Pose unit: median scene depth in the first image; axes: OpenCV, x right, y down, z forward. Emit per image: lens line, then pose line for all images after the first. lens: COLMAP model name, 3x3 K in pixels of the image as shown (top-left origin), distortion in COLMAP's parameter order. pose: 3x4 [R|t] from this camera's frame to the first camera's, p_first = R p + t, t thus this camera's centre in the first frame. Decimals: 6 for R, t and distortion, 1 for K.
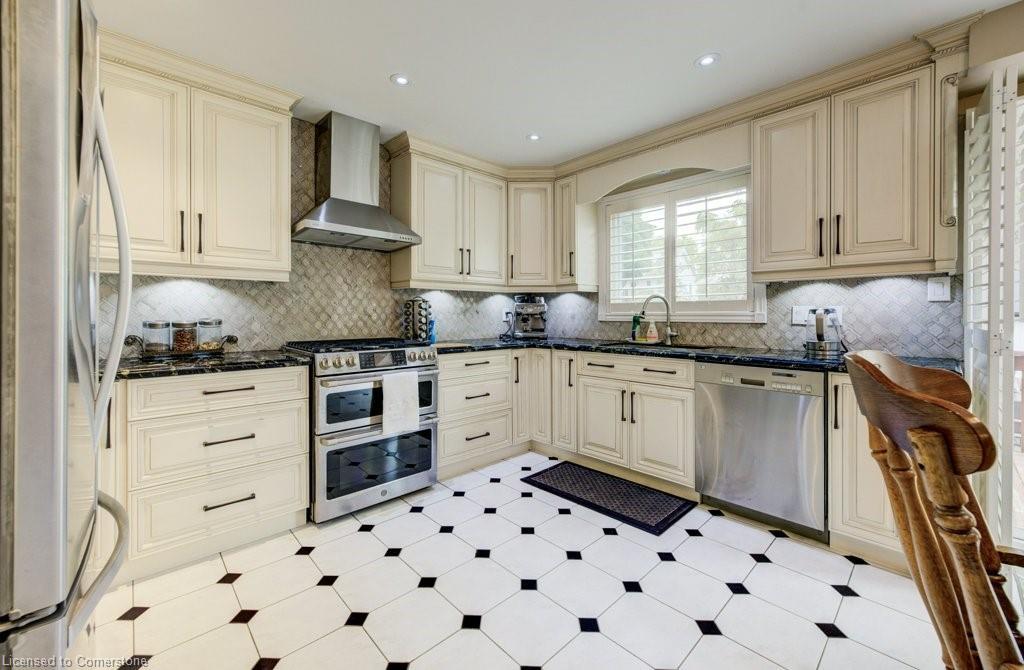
lens RADIAL K [[405.3, 0, 512.3], [0, 405.3, 312.4], [0, 0, 1]] dist [0.001391, 0.000540]
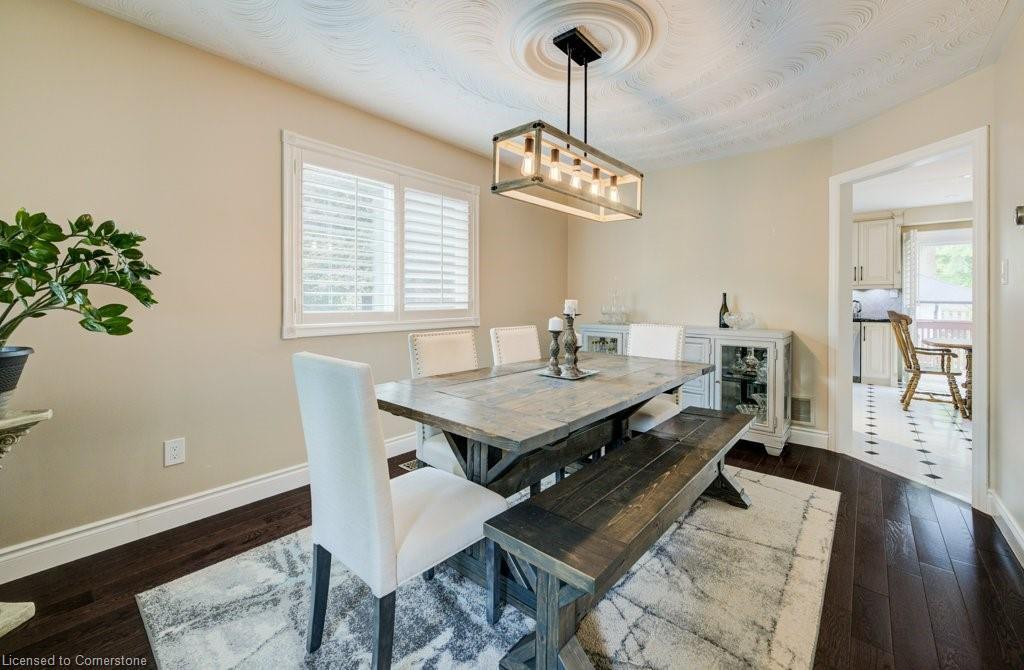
lens RADIAL K [[413.6, 0, 513.3], [0, 413.6, 306.5], [0, 0, 1]] dist [0.000442, 0.000279]
pose [[0.994312, -0.005939, 0.106339, -1.612951], [0.004942, 0.999941, 0.009635, -0.006383], [-0.106390, -0.009054, 0.994283, -1.350482]]
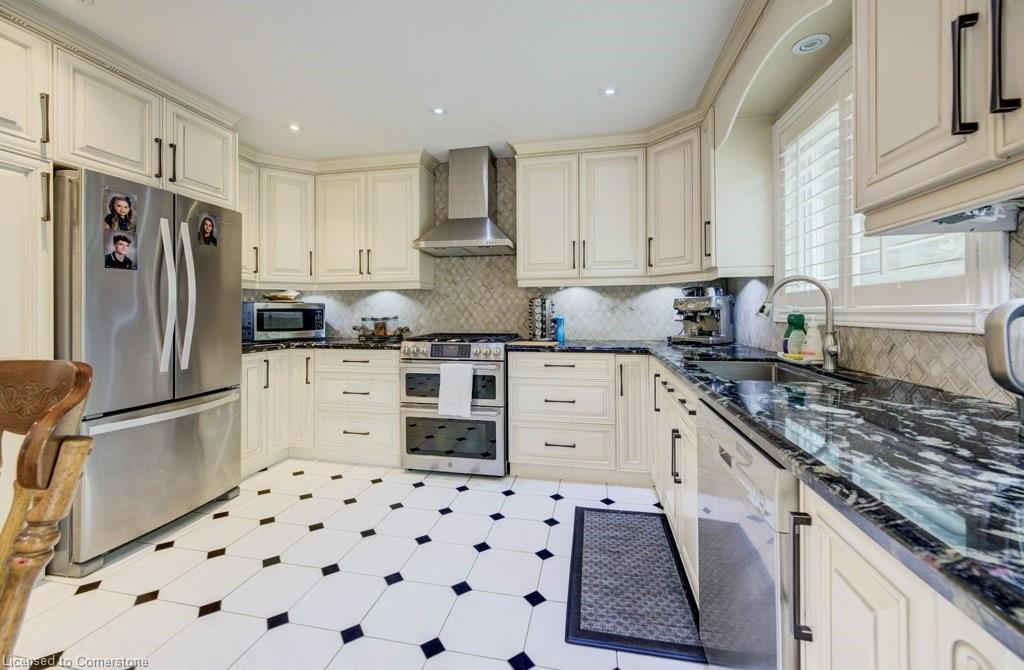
lens RADIAL K [[413.6, 0, 513.3], [0, 413.6, 306.5], [0, 0, 1]] dist [0.000442, 0.000279]
pose [[0.570709, -0.011941, -0.821066, 0.756856], [0.007519, 0.999928, -0.009315, -0.000051], [0.821118, -0.000857, 0.570758, 0.458191]]
